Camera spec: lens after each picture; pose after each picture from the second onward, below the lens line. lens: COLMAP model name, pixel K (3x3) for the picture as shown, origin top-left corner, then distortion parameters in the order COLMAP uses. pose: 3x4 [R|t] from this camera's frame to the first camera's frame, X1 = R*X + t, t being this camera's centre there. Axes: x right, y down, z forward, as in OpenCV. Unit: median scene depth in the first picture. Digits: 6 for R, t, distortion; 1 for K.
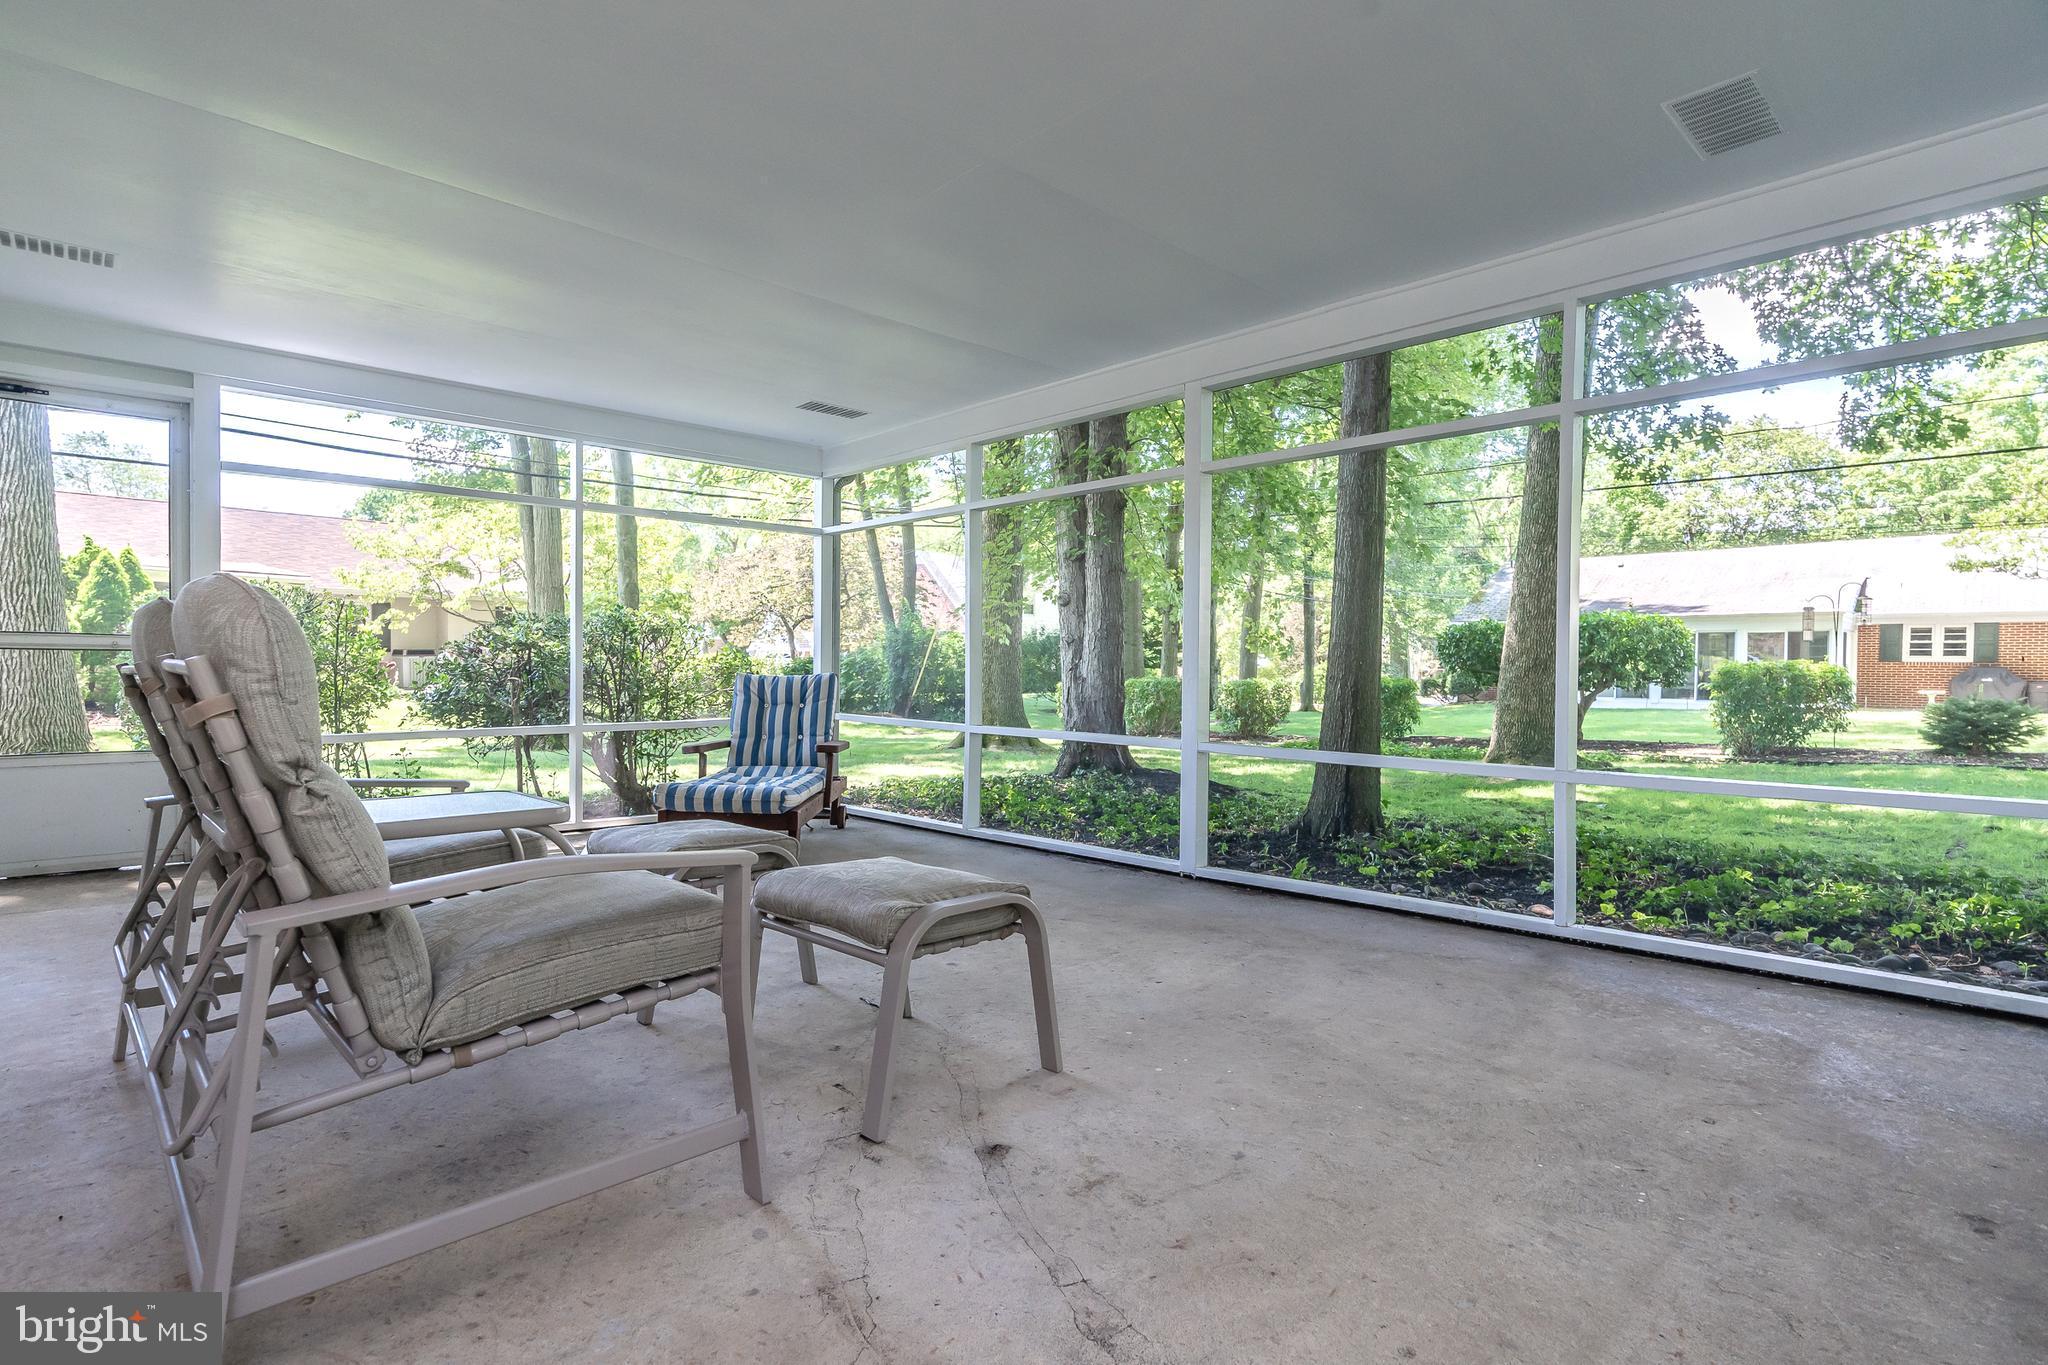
lens RADIAL K [[1001.2, 0, 1015.9], [0, 1001.2, 673.4], [0, 0, 1]] dist [0.006378, -0.000505]
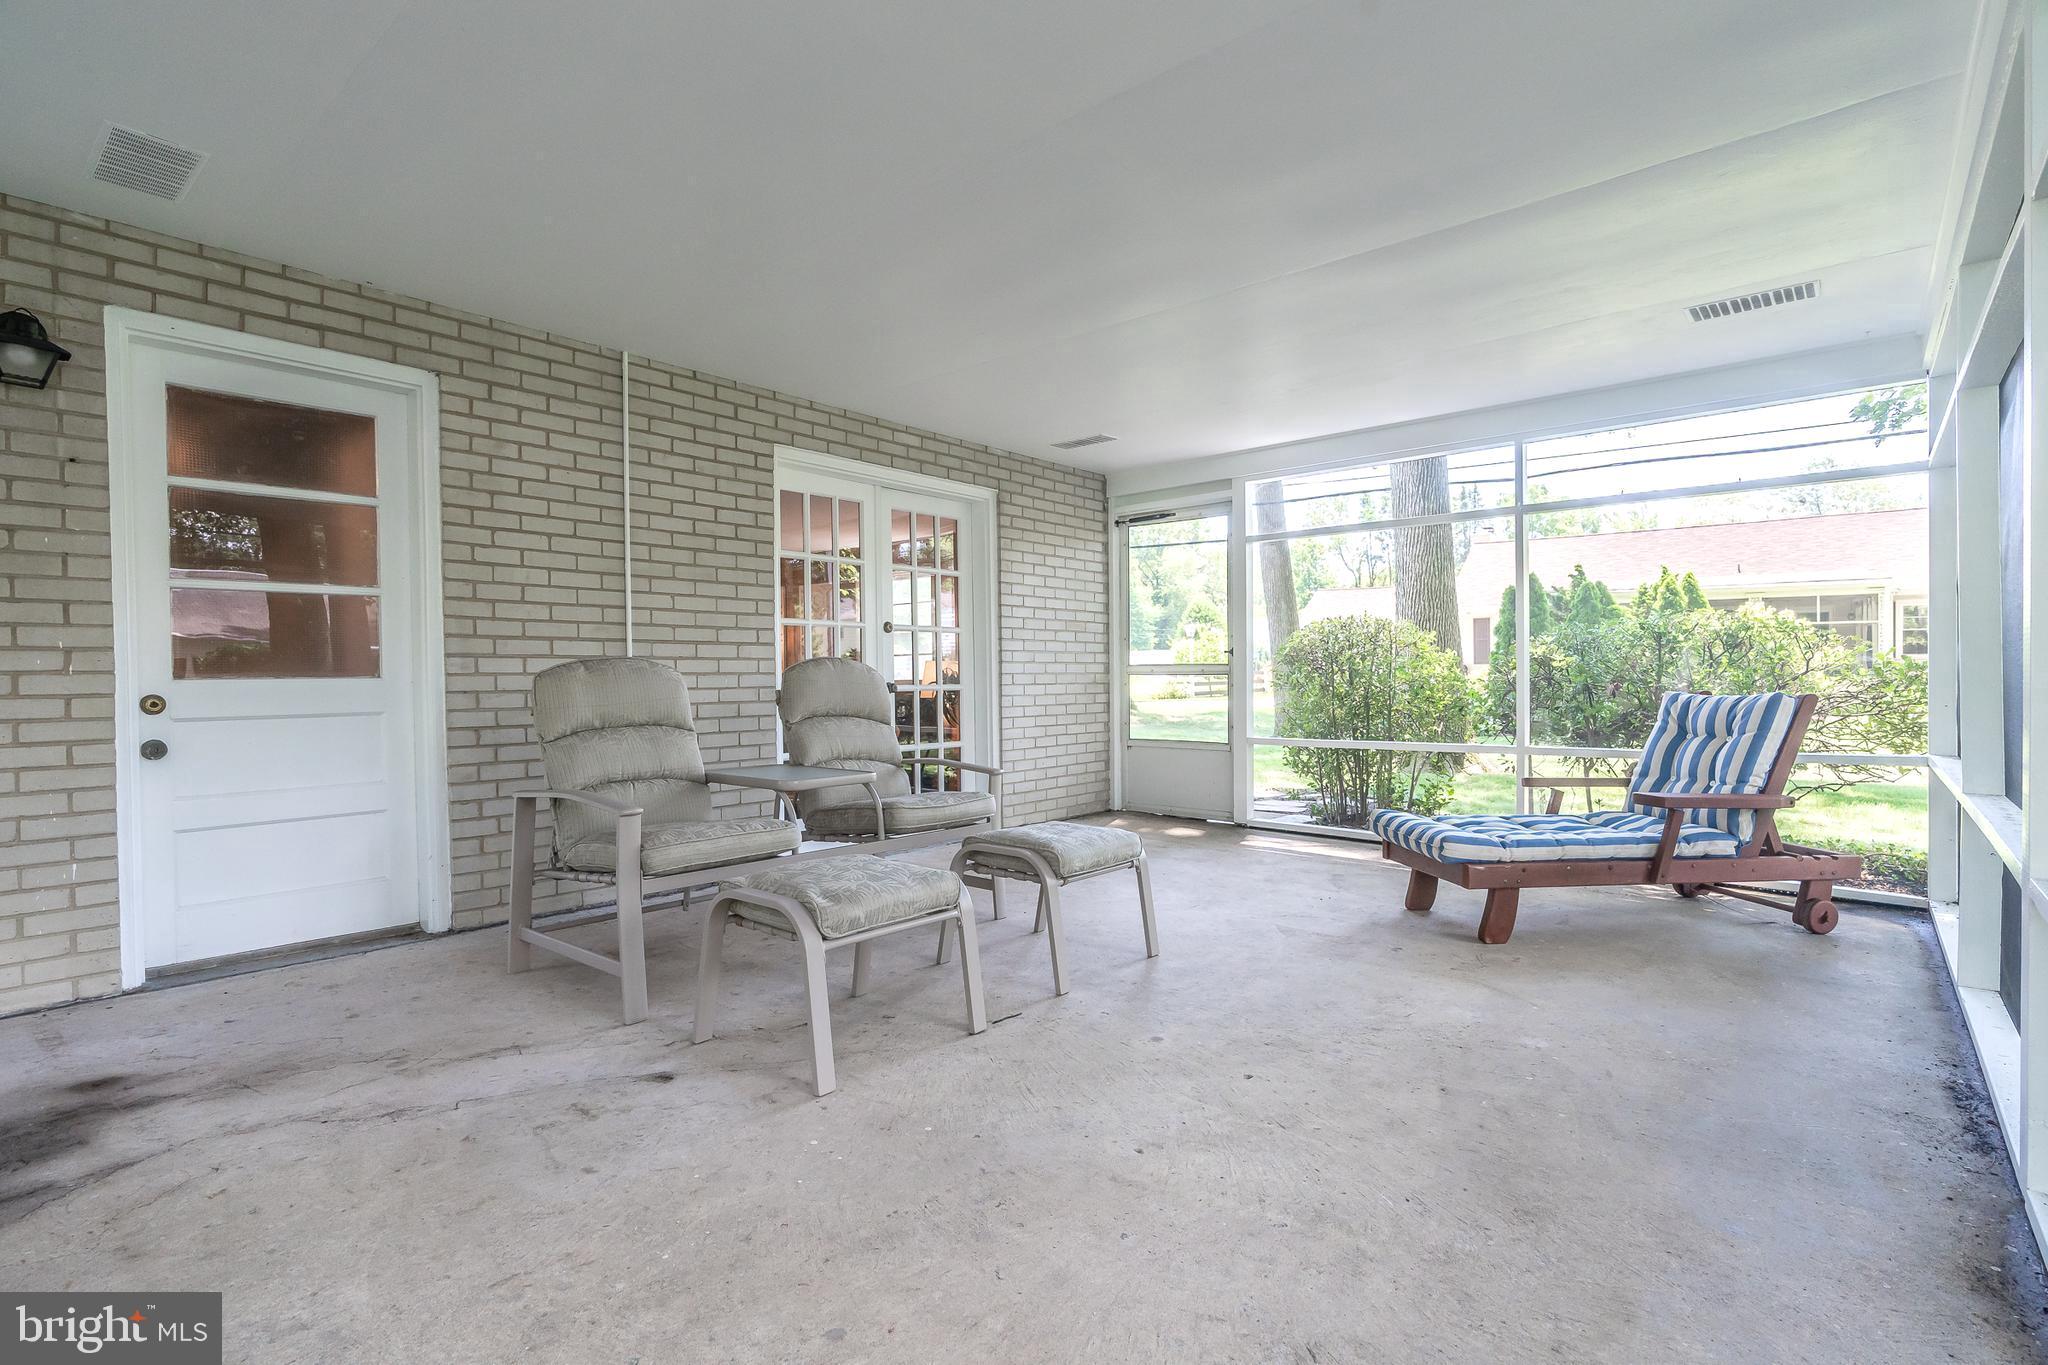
lens RADIAL K [[1001.2, 0, 1015.6], [0, 1001.2, 695.4], [0, 0, 1]] dist [0.006378, -0.000505]
pose [[0.077107, 0.006012, -0.997005, 1.119764], [0.007431, 0.999951, 0.006604, -0.011645], [0.996995, -0.007918, 0.077058, 1.185685]]
